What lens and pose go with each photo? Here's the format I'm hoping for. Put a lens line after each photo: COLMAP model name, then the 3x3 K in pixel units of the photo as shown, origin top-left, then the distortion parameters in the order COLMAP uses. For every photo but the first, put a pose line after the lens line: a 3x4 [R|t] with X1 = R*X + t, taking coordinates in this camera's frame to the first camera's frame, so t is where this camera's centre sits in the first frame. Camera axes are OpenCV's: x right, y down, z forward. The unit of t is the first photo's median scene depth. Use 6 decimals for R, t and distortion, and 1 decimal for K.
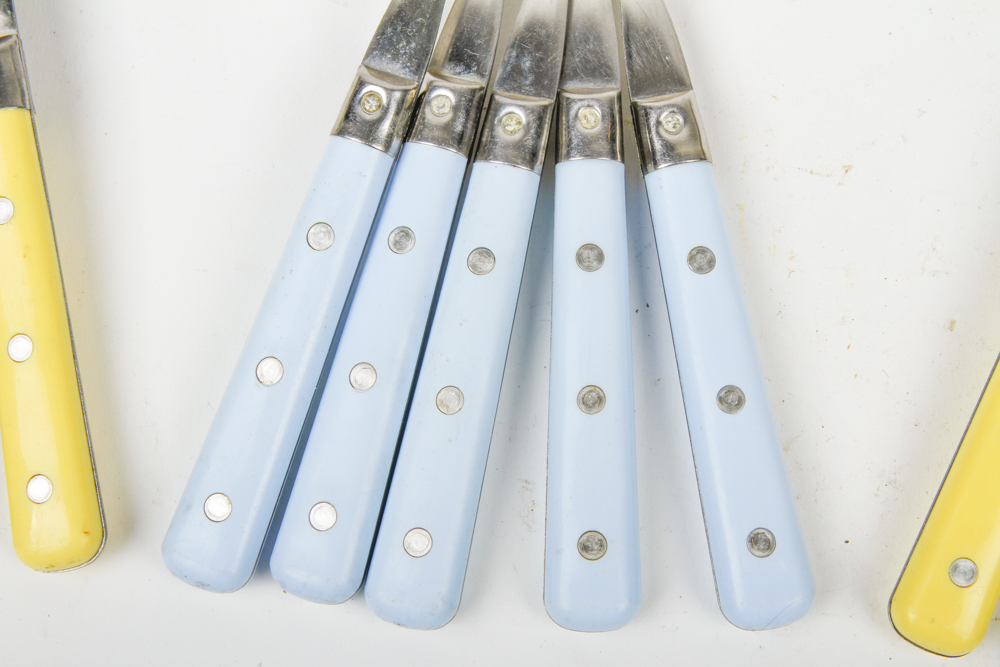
lens RADIAL K [[1643.9, 0, 500.0], [0, 1643.9, 333.5], [0, 0, 1]] dist [-0.038531, 0.030160]
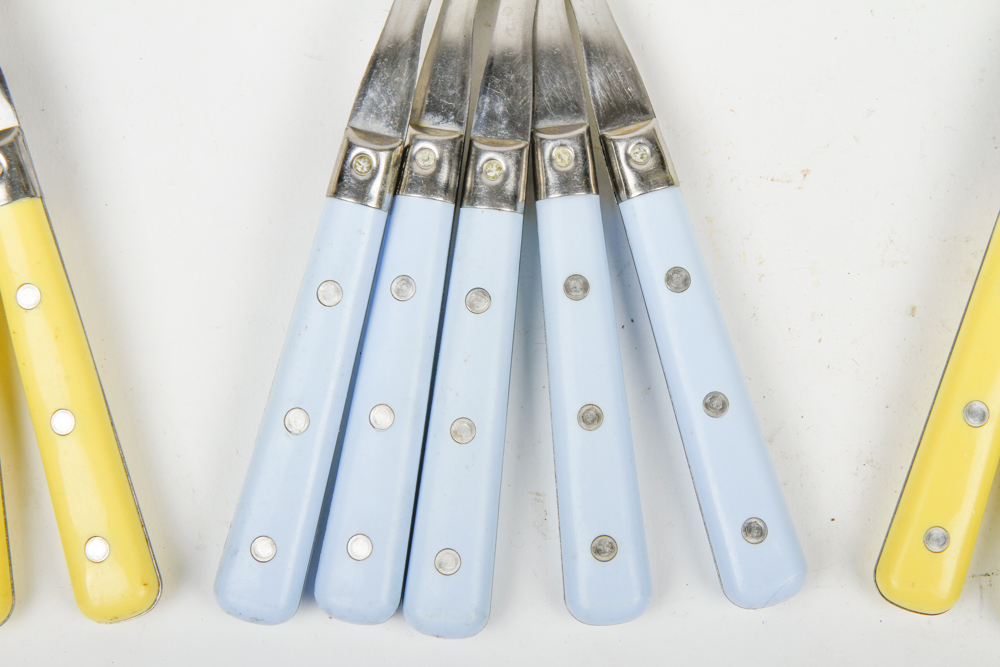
lens RADIAL K [[2287.6, 0, 500.0], [0, 2287.6, 333.5], [0, 0, 1]] dist [0.079277, -0.328050]
pose [[0.994460, -0.099666, 0.033420, -0.049536], [0.096890, 0.992363, 0.076341, -0.136009], [-0.040773, -0.072679, 0.996522, -0.514704]]
